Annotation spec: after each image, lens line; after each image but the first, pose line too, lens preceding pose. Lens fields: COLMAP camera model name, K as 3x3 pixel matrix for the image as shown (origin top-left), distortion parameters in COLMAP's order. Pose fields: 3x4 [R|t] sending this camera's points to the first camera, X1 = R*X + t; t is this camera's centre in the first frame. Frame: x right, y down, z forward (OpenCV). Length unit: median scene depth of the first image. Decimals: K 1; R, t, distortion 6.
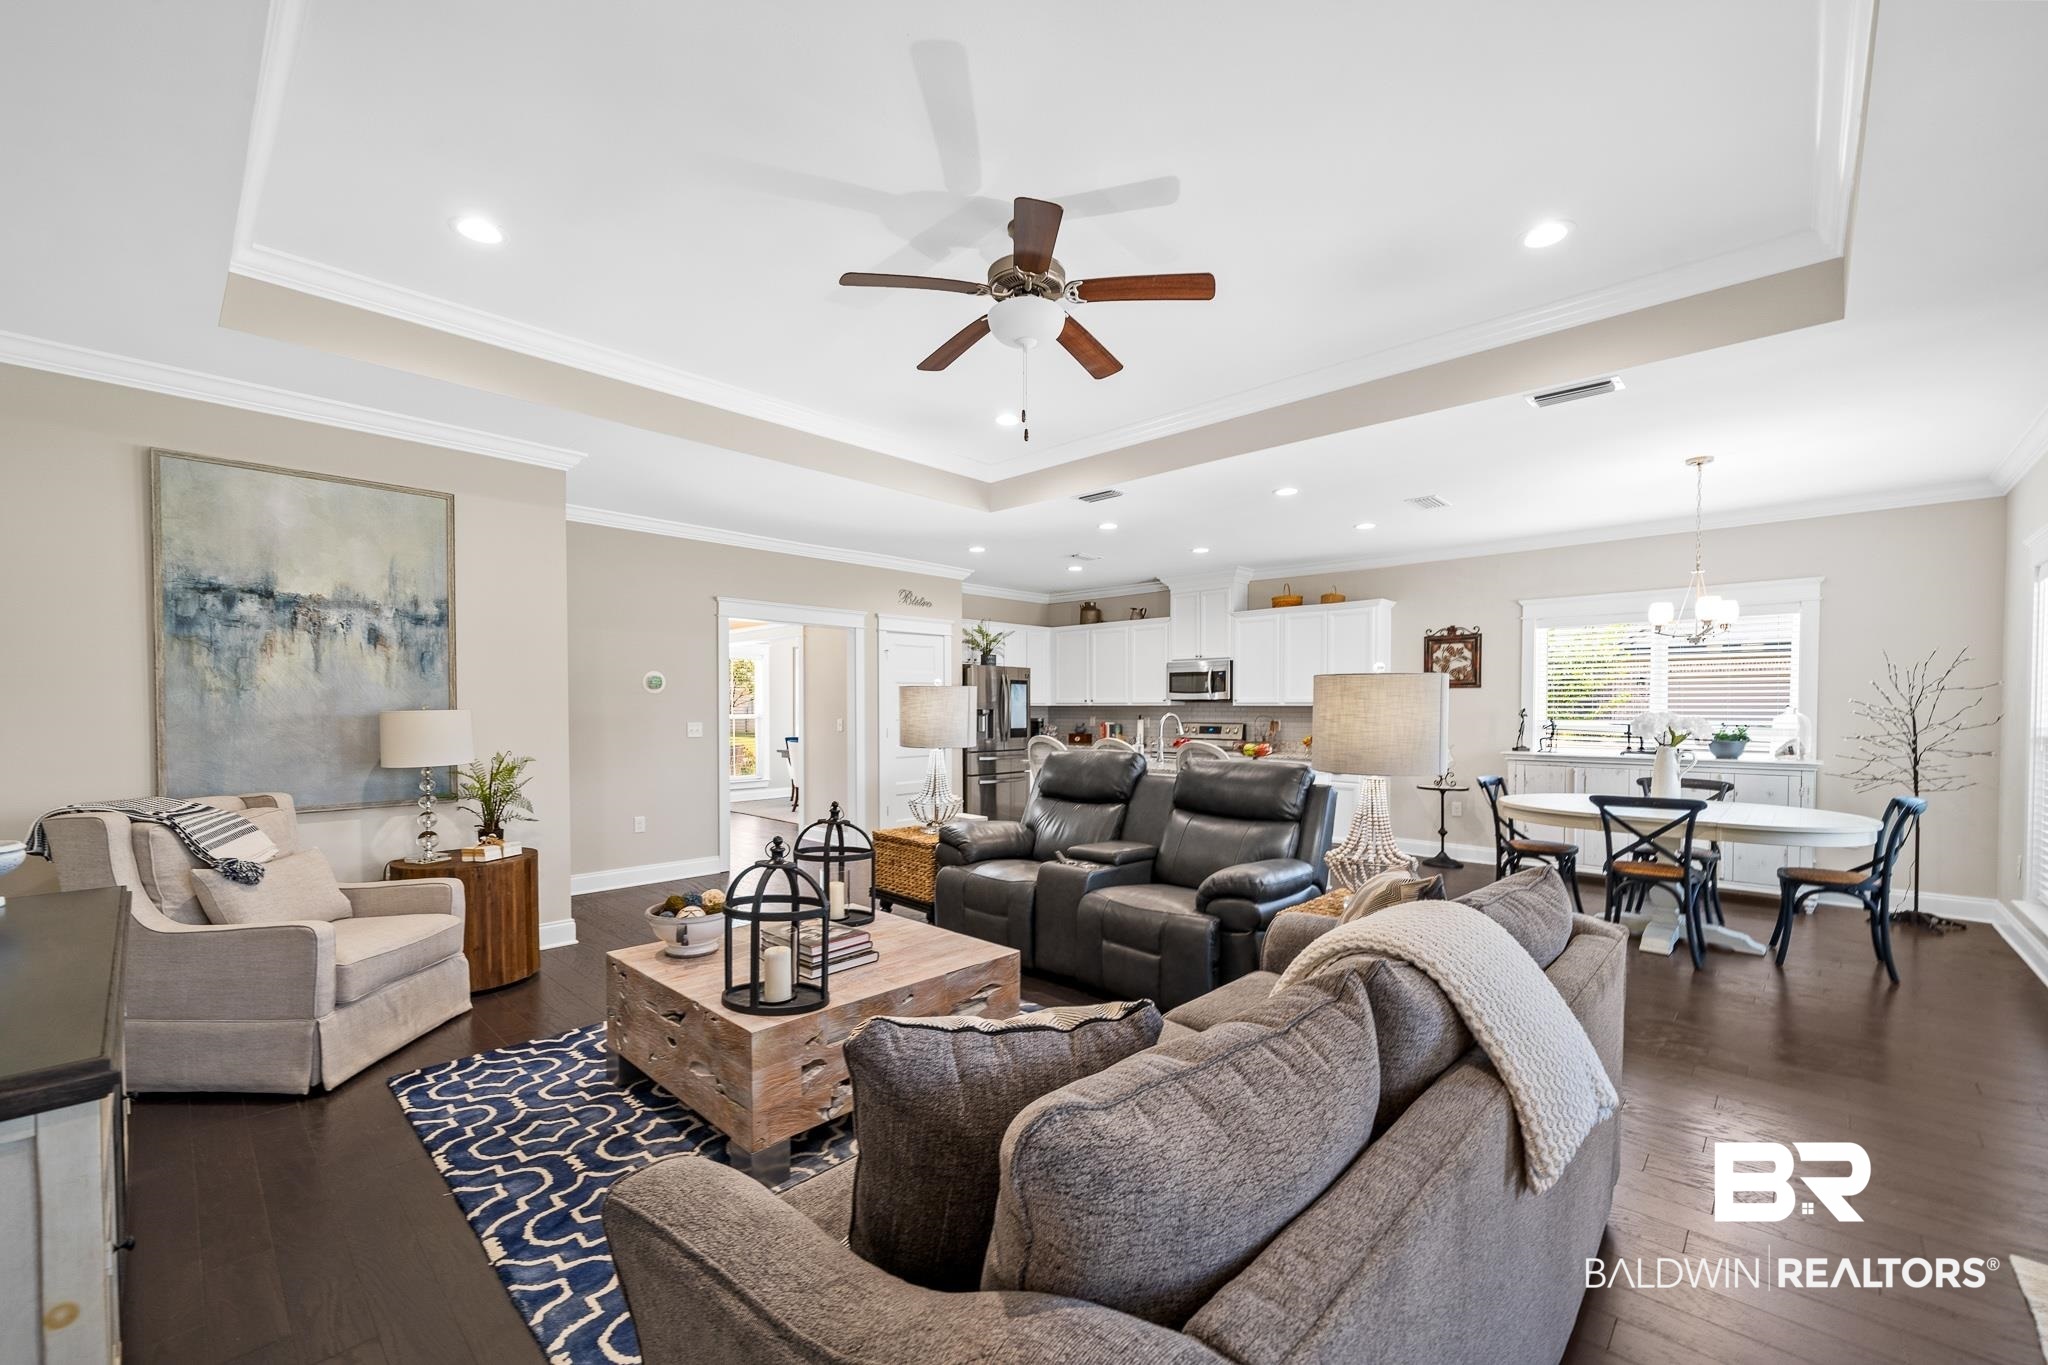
lens RADIAL K [[822.5, 0, 1026.9], [0, 822.5, 722.0], [0, 0, 1]] dist [-0.001582, 0.000120]
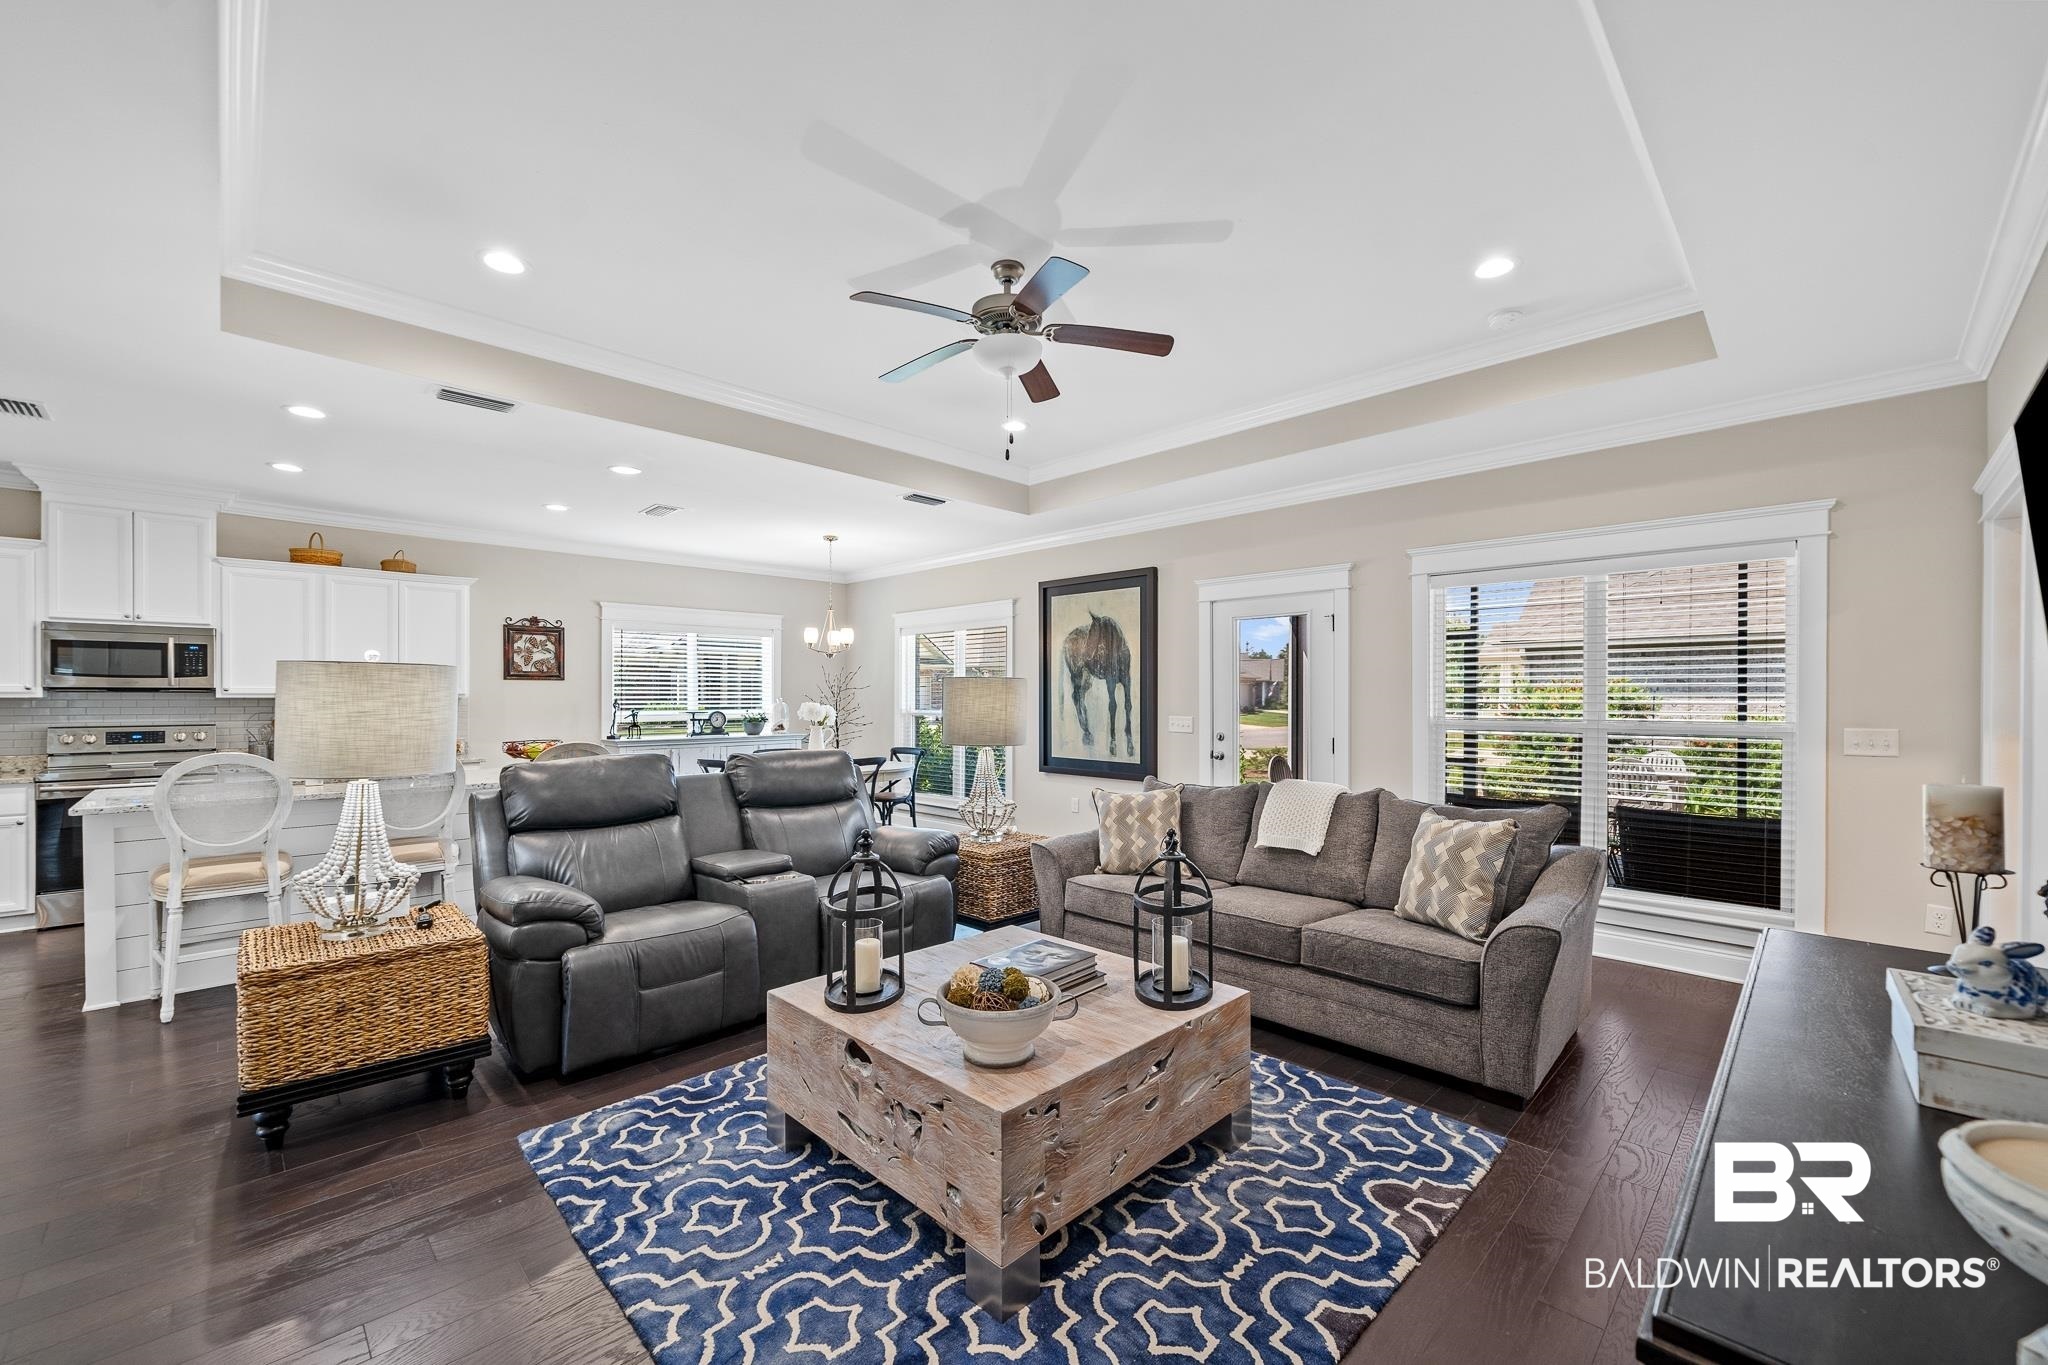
lens RADIAL K [[822.5, 0, 1020.1], [0, 822.5, 699.2], [0, 0, 1]] dist [-0.001582, 0.000120]
pose [[0.030205, -0.001718, 0.999542, -0.451580], [0.018757, 0.999823, 0.001152, -0.008688], [-0.999368, 0.018713, 0.030232, 0.391895]]
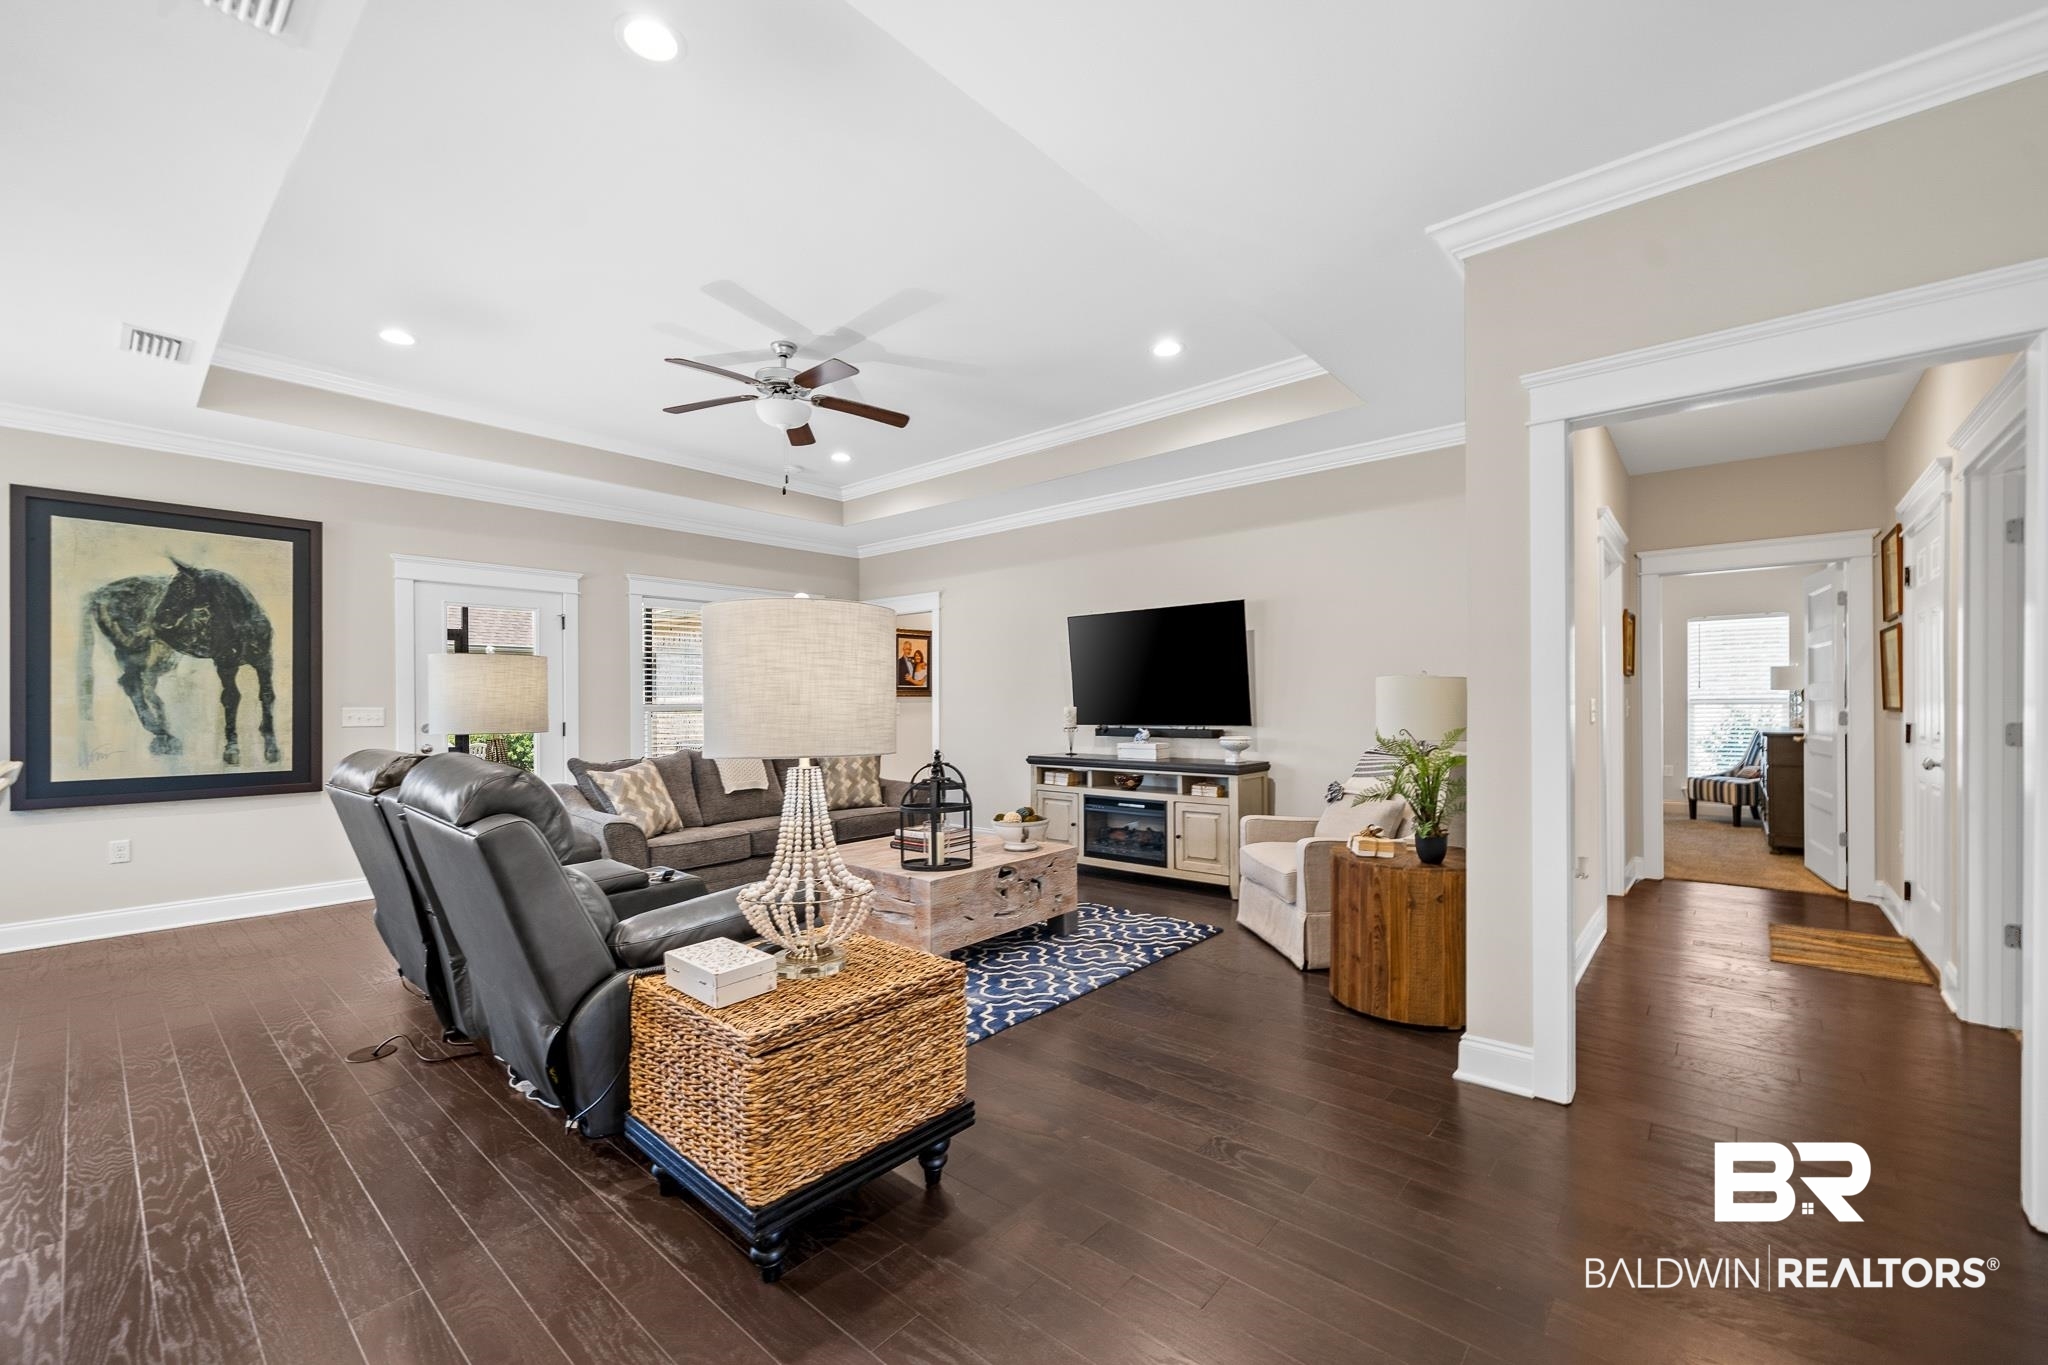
lens RADIAL K [[822.5, 0, 1023.1], [0, 822.5, 704.8], [0, 0, 1]] dist [-0.001582, 0.000120]
pose [[-0.998826, 0.006220, -0.048036, -0.141200], [0.005060, 0.999694, 0.024230, -0.003996], [0.048172, 0.023959, -0.998552, 1.001119]]
